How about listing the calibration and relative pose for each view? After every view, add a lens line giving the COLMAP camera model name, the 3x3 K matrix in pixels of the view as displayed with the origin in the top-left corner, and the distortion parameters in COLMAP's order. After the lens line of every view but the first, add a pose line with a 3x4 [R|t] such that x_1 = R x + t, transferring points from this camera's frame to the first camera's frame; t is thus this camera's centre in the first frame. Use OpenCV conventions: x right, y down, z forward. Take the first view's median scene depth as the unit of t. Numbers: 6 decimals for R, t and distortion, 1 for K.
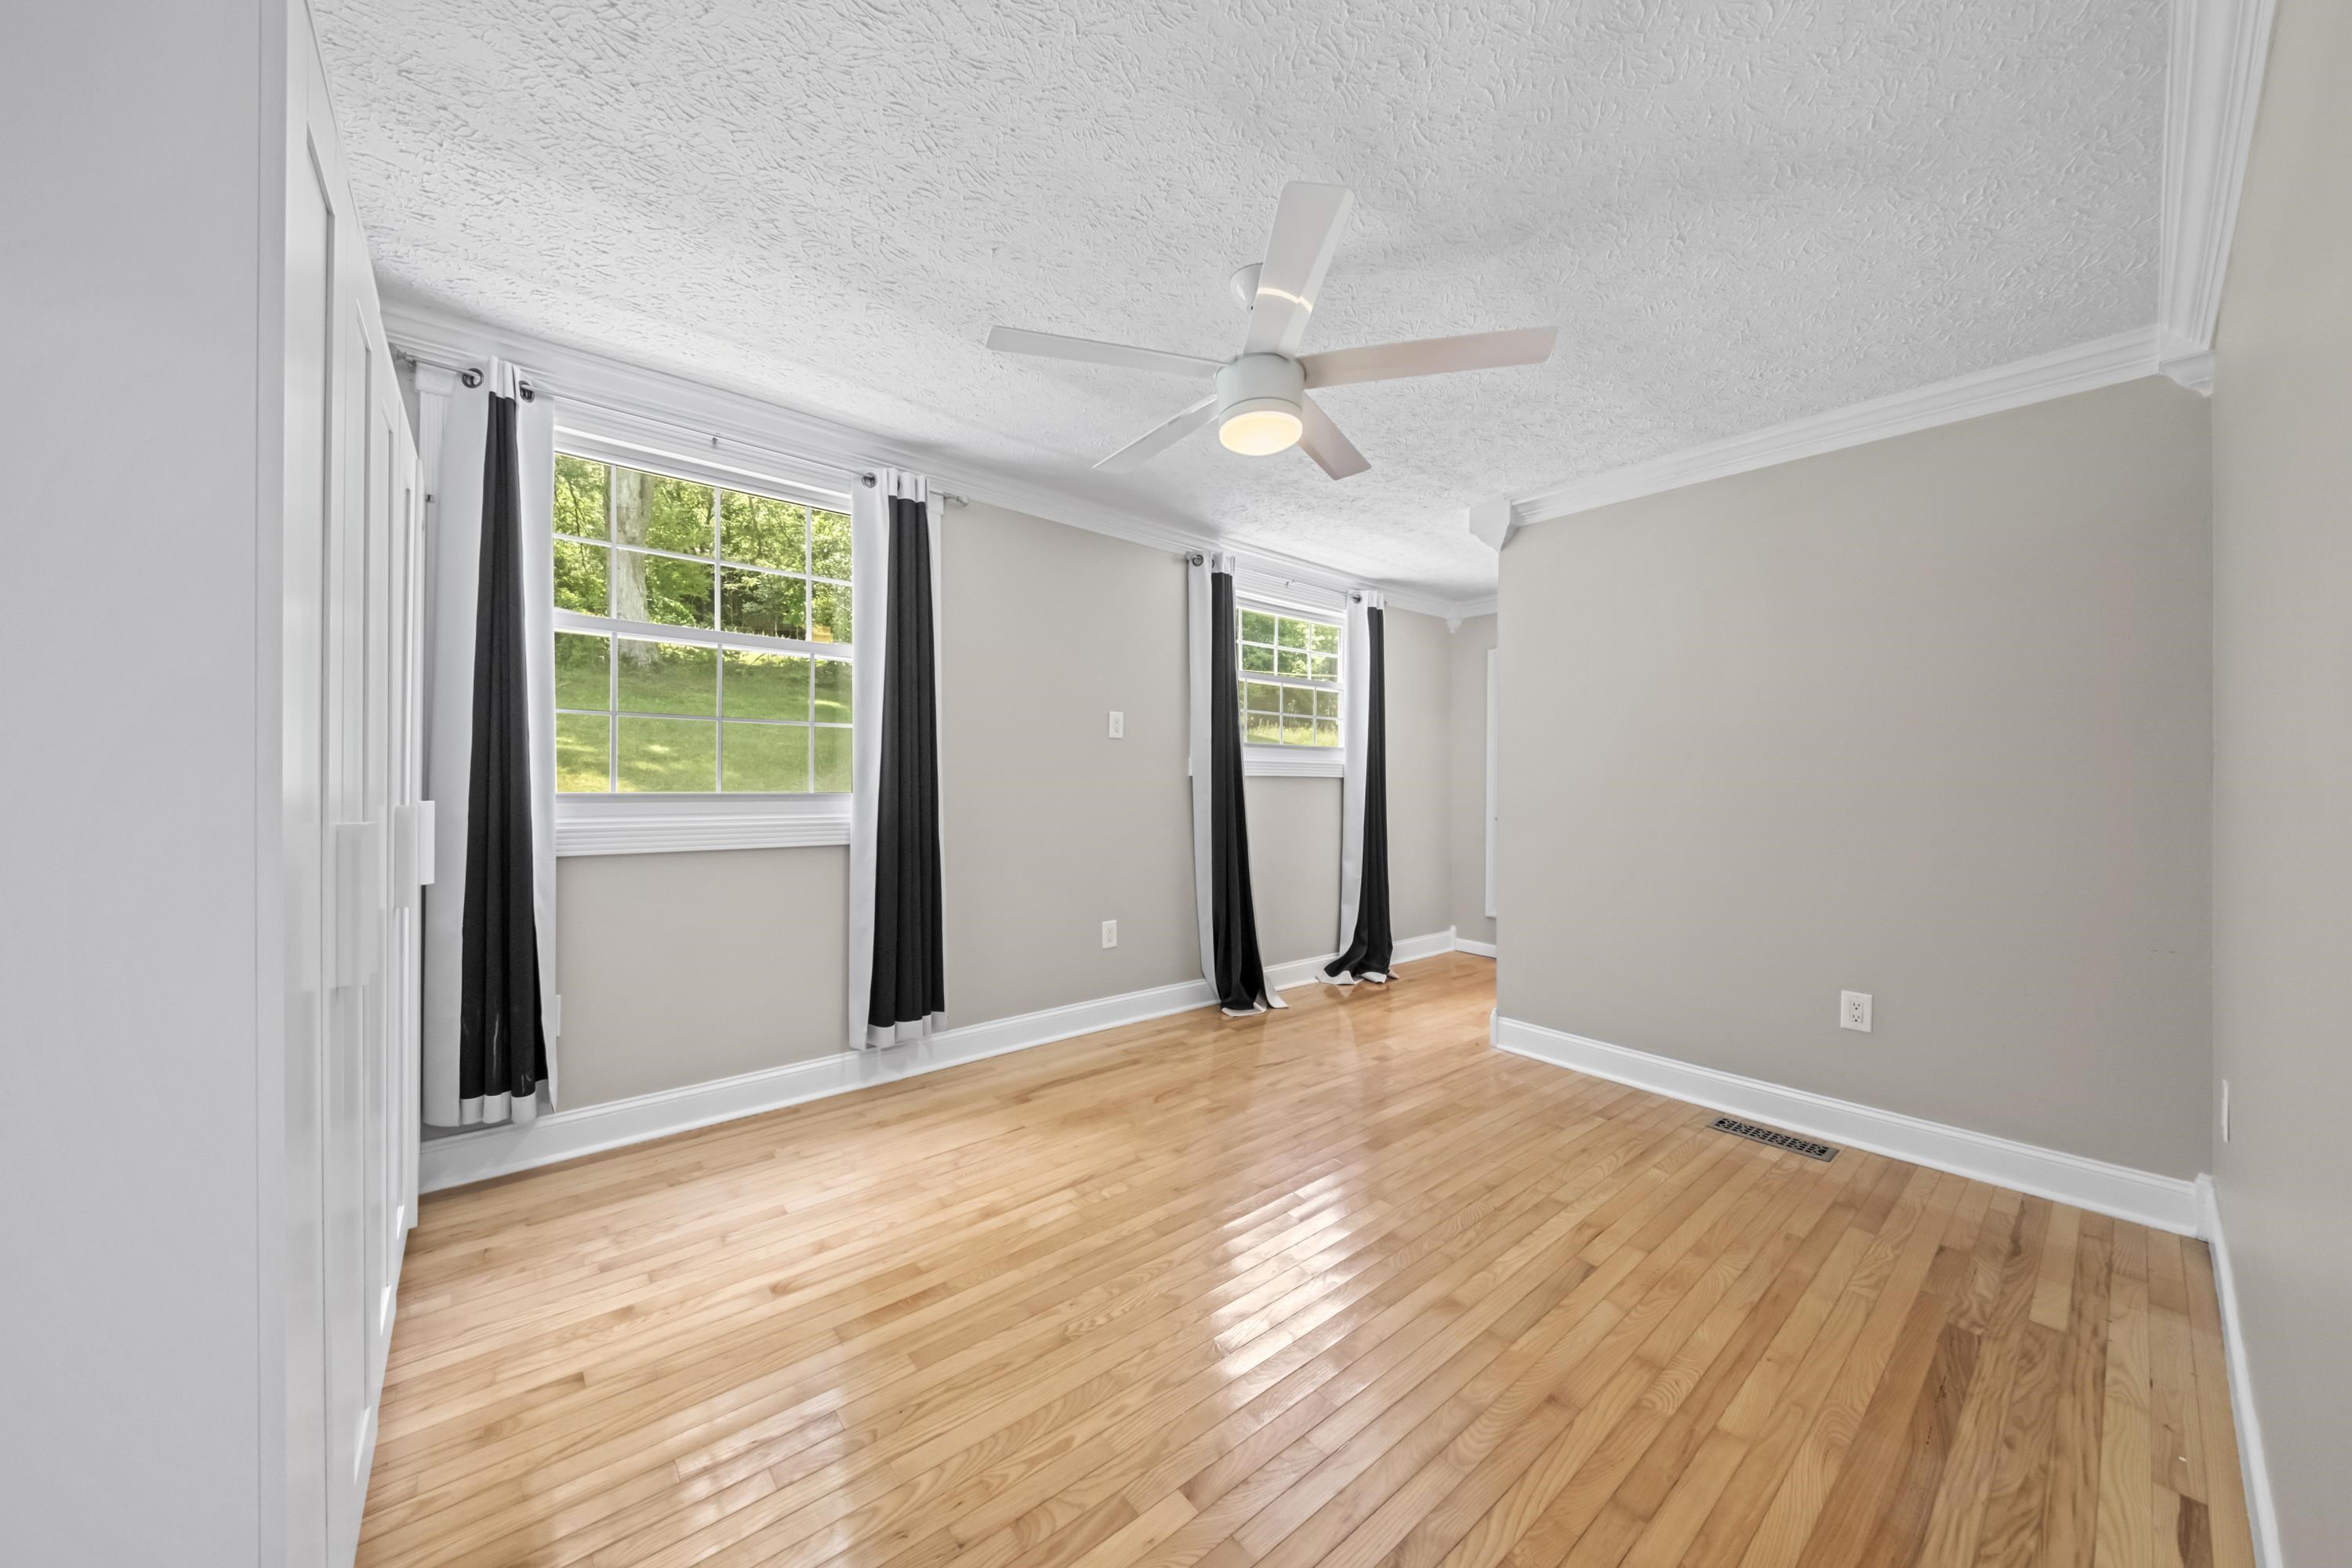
lens RADIAL K [[807.2, 0, 1174.4], [0, 807.2, 779.8], [0, 0, 1]] dist [0.004545, -0.001067]
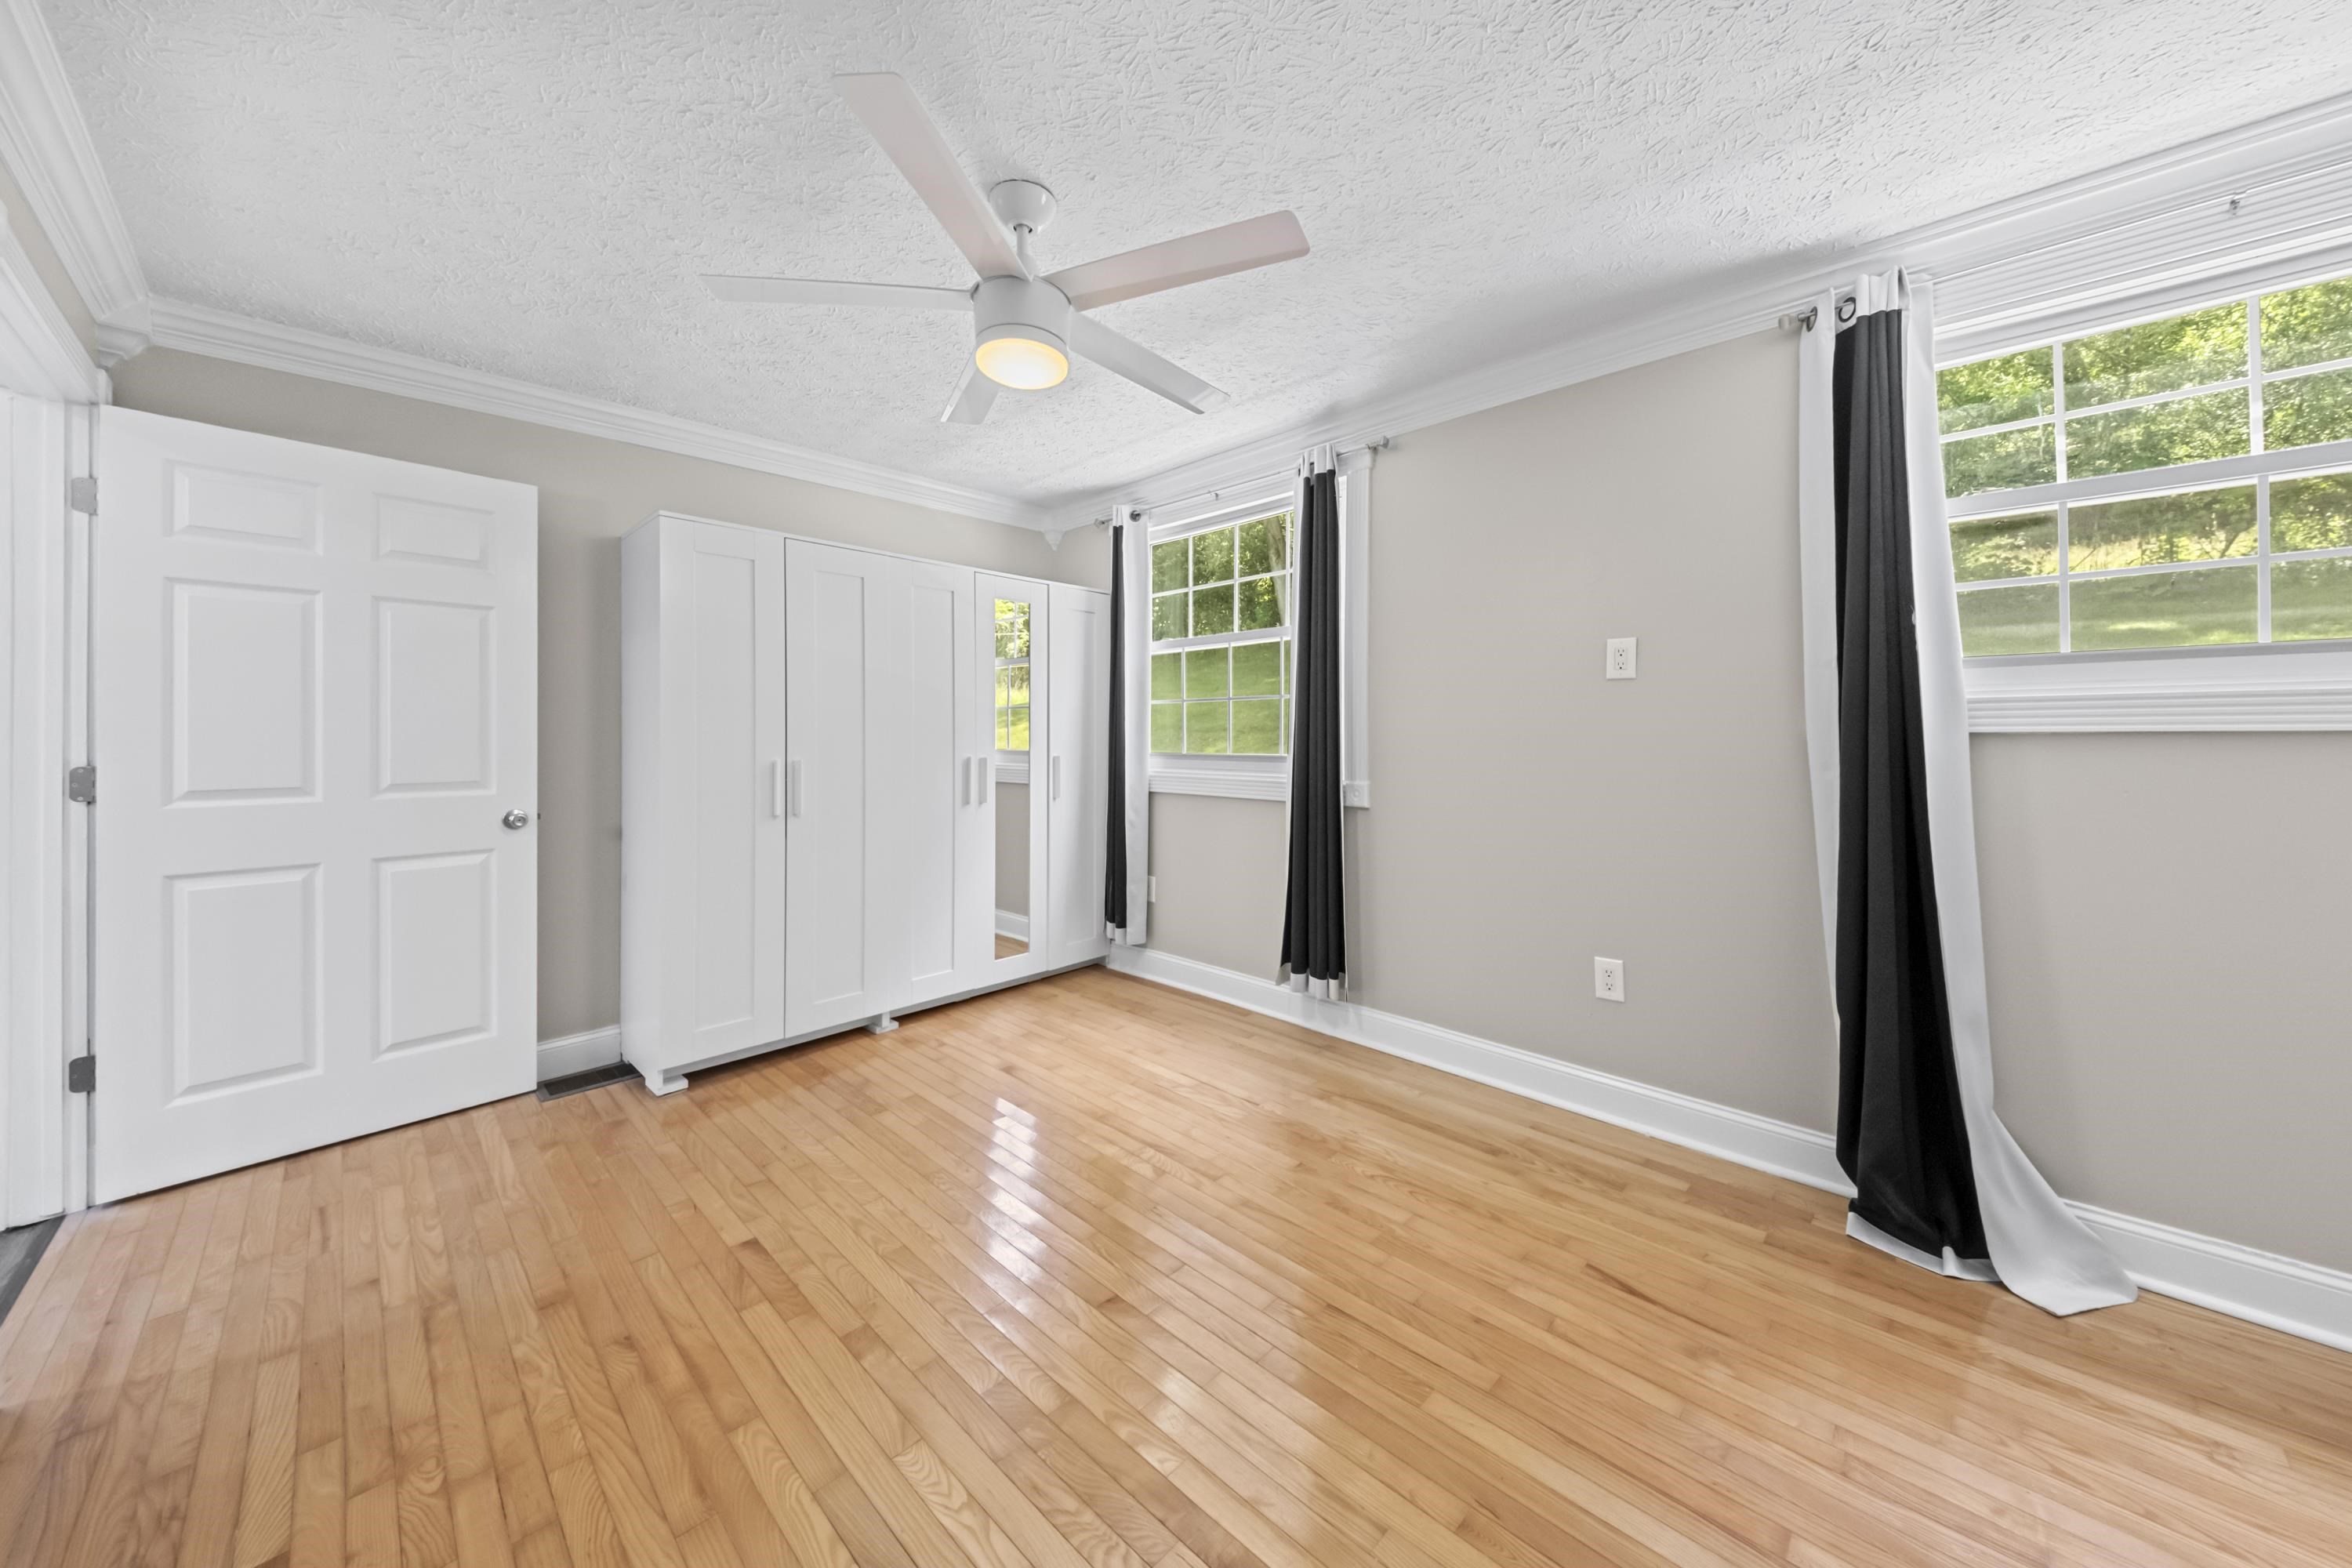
lens RADIAL K [[807.2, 0, 1148.2], [0, 807.2, 738.0], [0, 0, 1]] dist [0.004545, -0.001067]
pose [[0.082937, -0.010598, -0.996498, 0.598473], [-0.007030, 0.999912, -0.011219, 0.006694], [0.996530, 0.007936, 0.082856, 0.625414]]
